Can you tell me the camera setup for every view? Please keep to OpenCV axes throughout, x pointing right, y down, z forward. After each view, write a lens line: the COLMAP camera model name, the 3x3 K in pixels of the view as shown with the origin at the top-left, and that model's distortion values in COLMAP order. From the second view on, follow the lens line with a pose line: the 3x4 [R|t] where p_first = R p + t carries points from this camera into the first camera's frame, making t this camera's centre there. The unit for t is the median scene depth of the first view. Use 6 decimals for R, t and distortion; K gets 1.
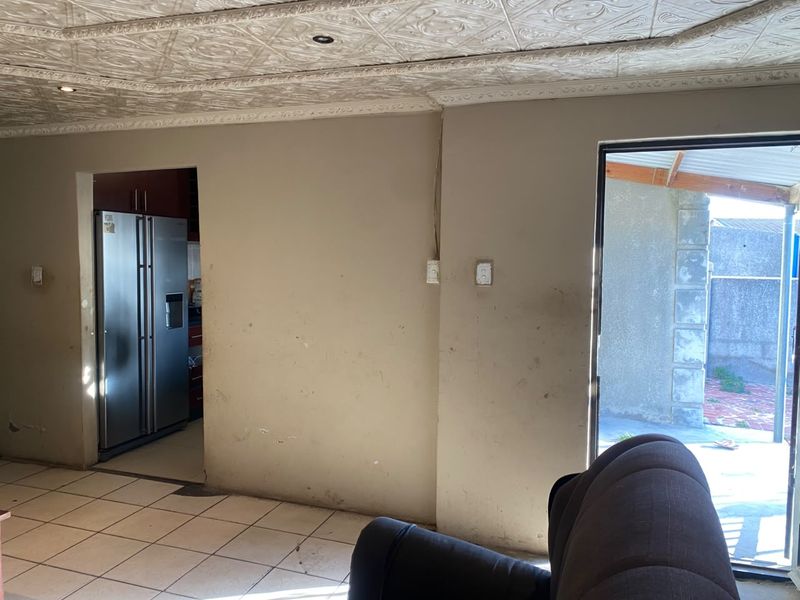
lens RADIAL K [[608.0, 0, 400.0], [0, 608.0, 300.0], [0, 0, 1]] dist [0.010475, 0.002656]
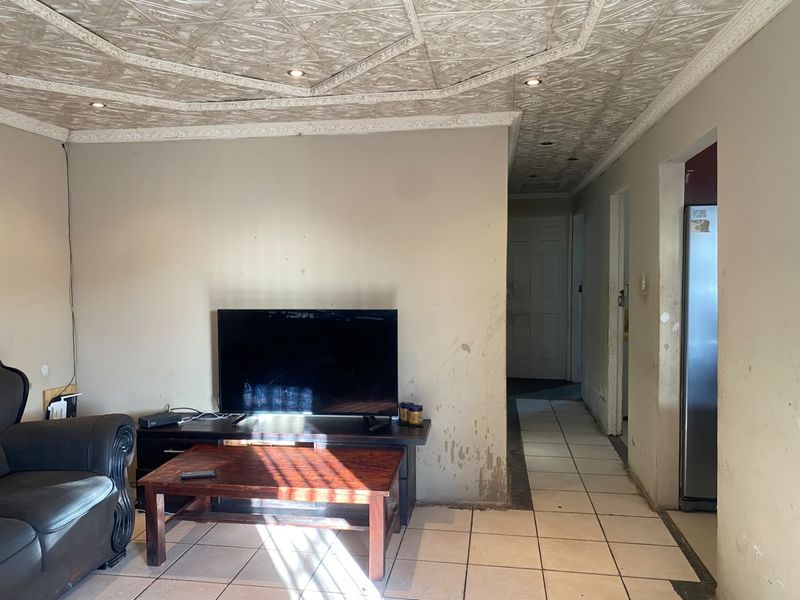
lens RADIAL K [[608.0, 0, 400.0], [0, 608.0, 300.0], [0, 0, 1]] dist [0.010475, 0.002656]
pose [[0.176793, 0.041619, -0.983368, 0.252757], [-0.071020, 0.997041, 0.029429, -0.016641], [0.981683, 0.064636, 0.179225, 0.477014]]
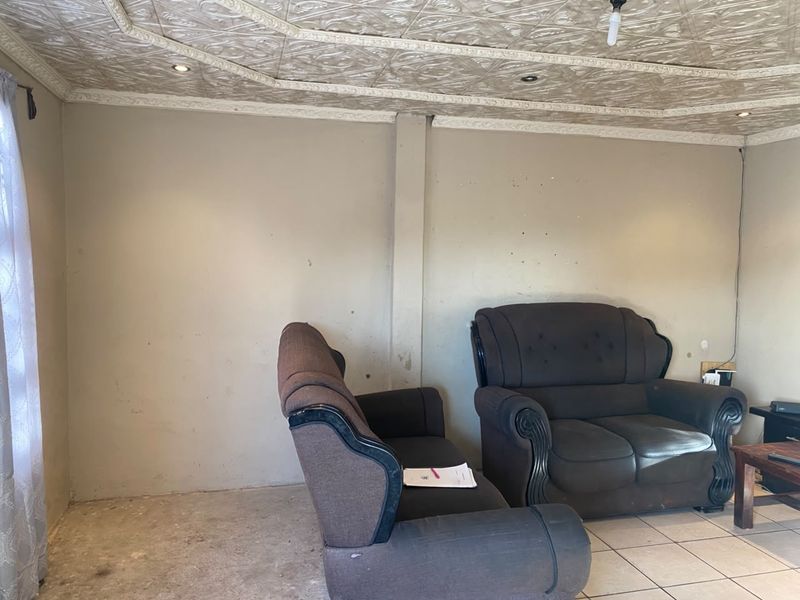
lens RADIAL K [[608.0, 0, 400.0], [0, 608.0, 300.0], [0, 0, 1]] dist [0.010475, 0.002656]
pose [[-0.830159, 0.017208, -0.557261, 0.293072], [-0.066303, 0.989383, 0.129324, -0.025355], [0.553570, 0.144307, -0.820204, 0.625325]]
